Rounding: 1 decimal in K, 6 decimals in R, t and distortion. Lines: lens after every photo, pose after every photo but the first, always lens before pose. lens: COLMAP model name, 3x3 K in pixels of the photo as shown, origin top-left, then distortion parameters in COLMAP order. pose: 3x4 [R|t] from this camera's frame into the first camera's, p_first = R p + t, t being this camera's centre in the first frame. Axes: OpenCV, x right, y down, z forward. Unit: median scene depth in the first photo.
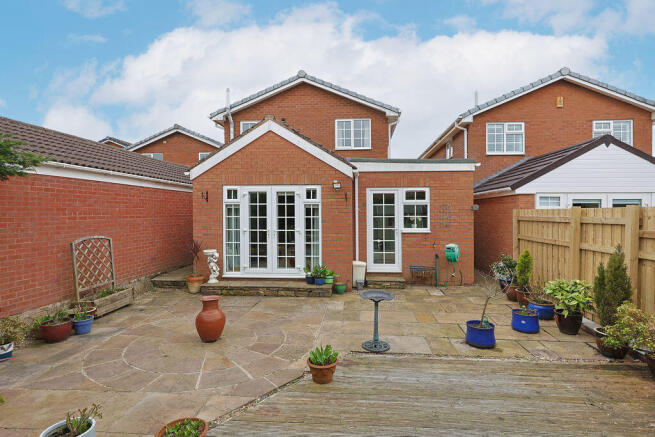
lens RADIAL K [[348.4, 0, 333.2], [0, 348.4, 218.4], [0, 0, 1]] dist [0.014218, -0.002612]
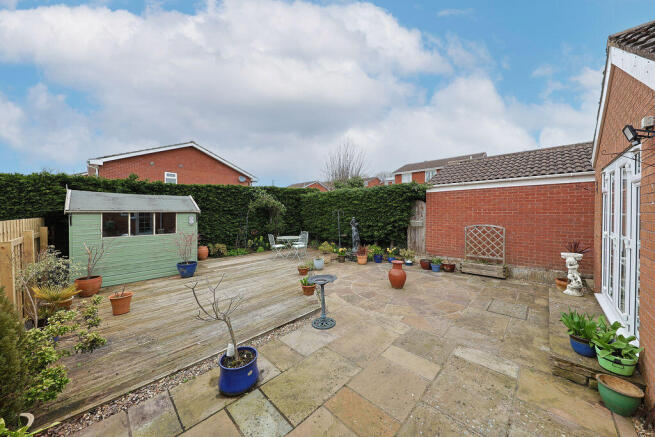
lens RADIAL K [[218.7, 0, 323.0], [0, 218.7, 215.5], [0, 0, 1]] dist [0.004046, -0.000187]
pose [[-0.646229, 0.012665, -0.763039, 0.412093], [-0.010316, 0.999626, 0.025329, -0.004082], [0.763074, 0.024240, -0.645856, 0.894081]]
